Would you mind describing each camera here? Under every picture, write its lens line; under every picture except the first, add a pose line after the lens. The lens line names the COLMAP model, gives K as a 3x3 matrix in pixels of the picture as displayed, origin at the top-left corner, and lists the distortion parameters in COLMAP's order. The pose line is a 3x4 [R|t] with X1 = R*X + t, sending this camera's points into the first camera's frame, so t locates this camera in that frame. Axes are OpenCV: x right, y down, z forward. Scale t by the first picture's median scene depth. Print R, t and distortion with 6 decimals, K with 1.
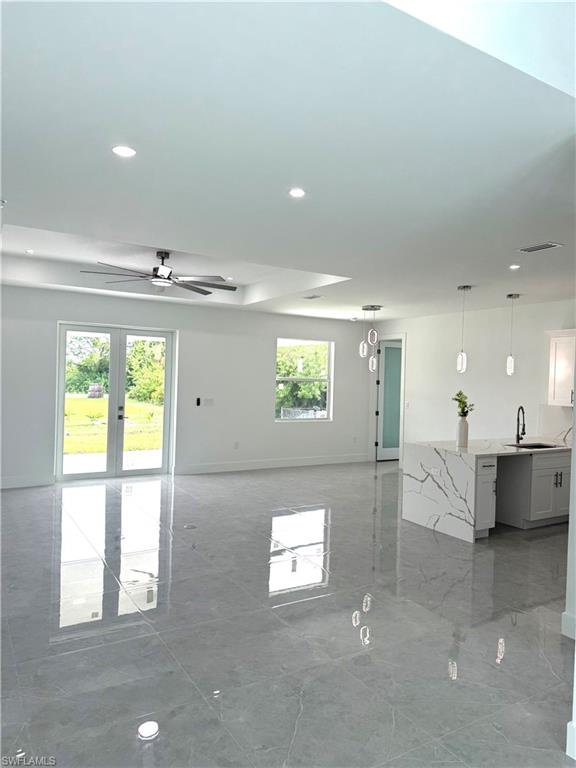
lens RADIAL K [[538.9, 0, 289.7], [0, 538.9, 385.2], [0, 0, 1]] dist [0.080107, -0.110060]
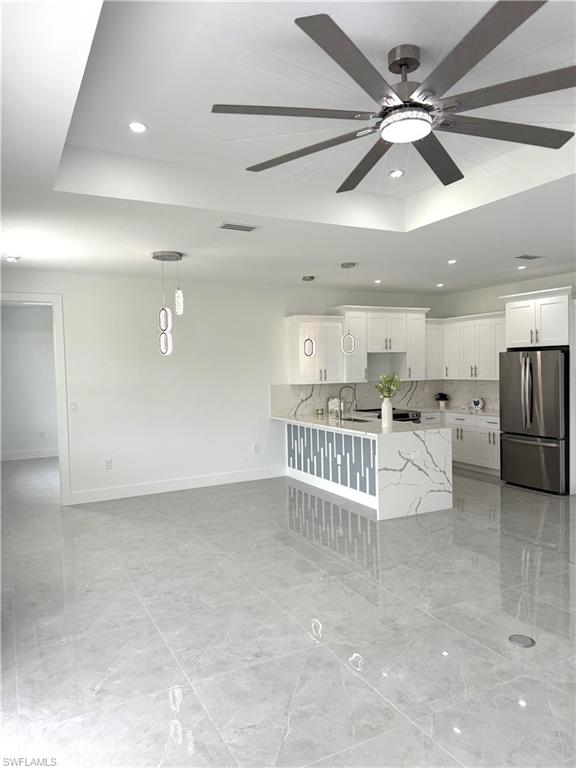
lens RADIAL K [[538.9, 0, 289.7], [0, 538.9, 385.2], [0, 0, 1]] dist [0.080107, -0.110060]
pose [[0.055612, -0.063361, 0.996440, -0.687863], [0.029171, 0.997662, 0.061810, -0.032367], [-0.998026, 0.025630, 0.057331, 1.131498]]
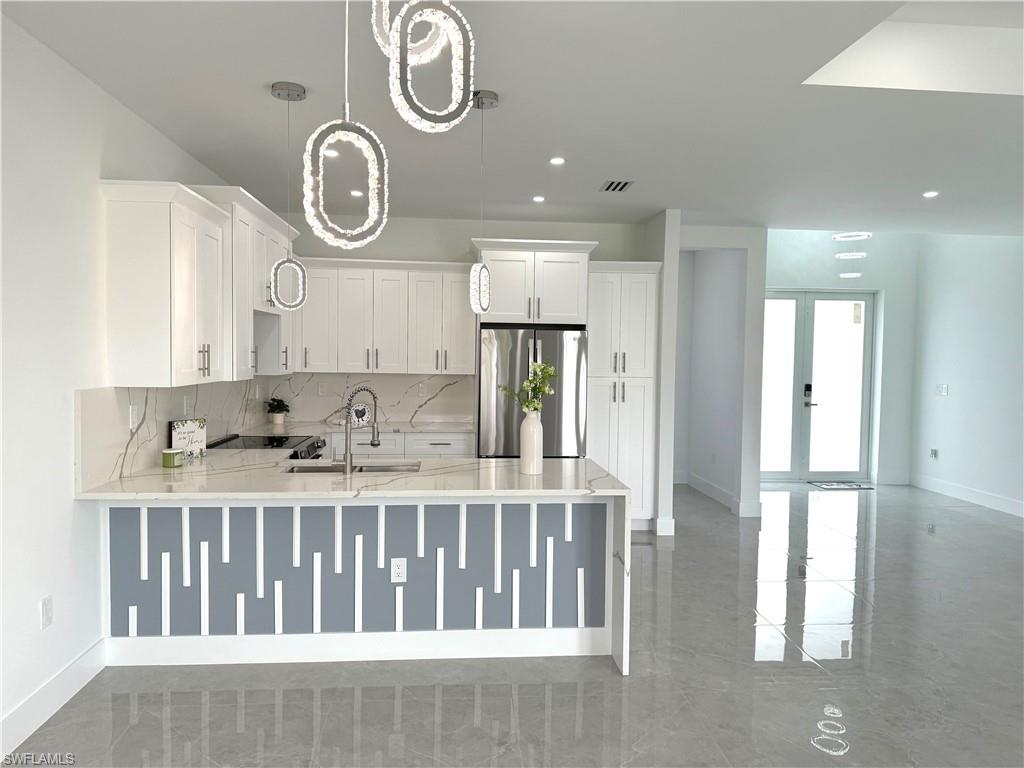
lens RADIAL K [[702.8, 0, 512.0], [0, 702.8, 384.0], [0, 0, 1]] dist [0.051080, -0.000994]
pose [[-0.896630, -0.060848, 0.438581, 0.082863], [-0.035883, 0.997240, 0.064997, -0.005412], [-0.441325, 0.042540, -0.896338, 1.579243]]
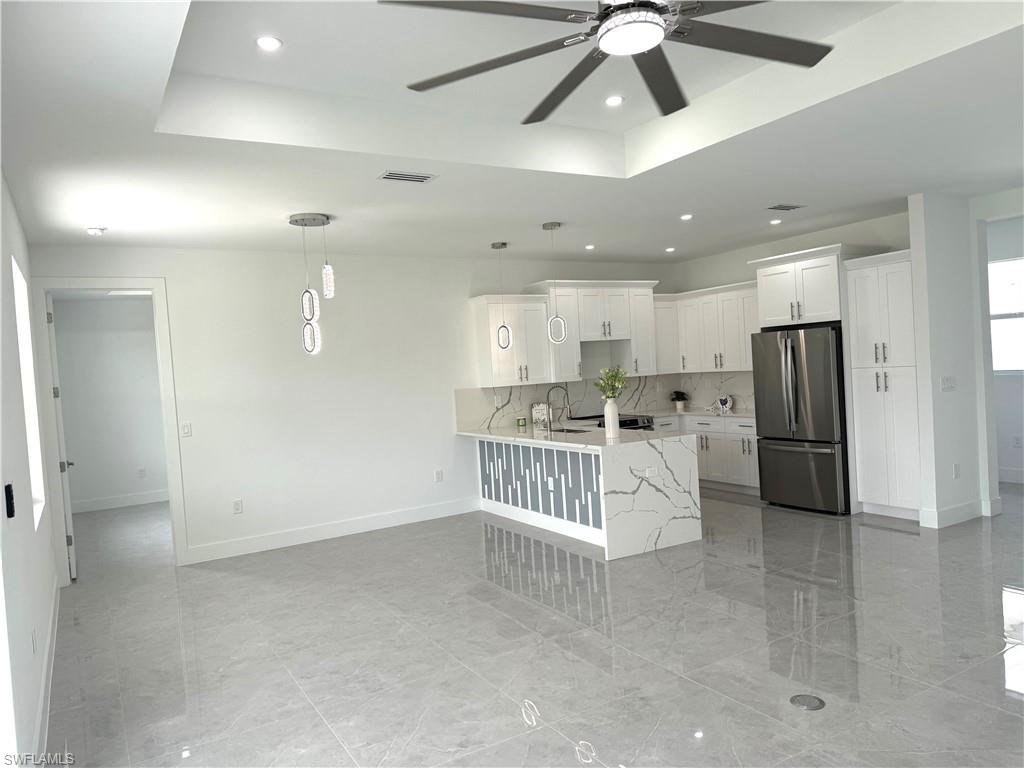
lens RADIAL K [[718.5, 0, 511.3], [0, 718.5, 388.1], [0, 0, 1]] dist [0.080107, -0.110060]
pose [[0.000668, -0.059077, 0.998253, -0.689144], [0.070087, 0.995801, 0.058885, -0.025792], [-0.997541, 0.069925, 0.004806, 1.142811]]
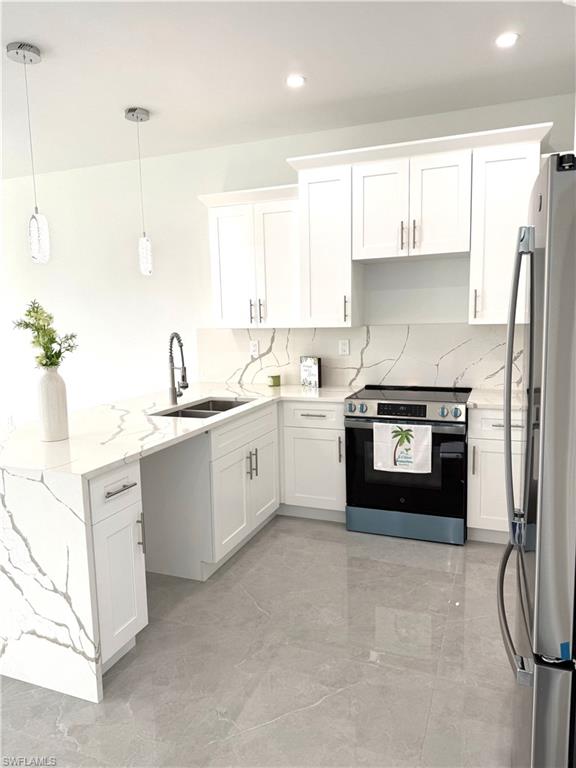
lens RADIAL K [[538.9, 0, 289.7], [0, 538.9, 385.2], [0, 0, 1]] dist [0.080107, -0.110060]
pose [[0.795390, -0.127218, 0.592596, 0.221067], [0.056497, 0.989029, 0.136492, 0.026462], [-0.603458, -0.075085, 0.793852, 0.573427]]
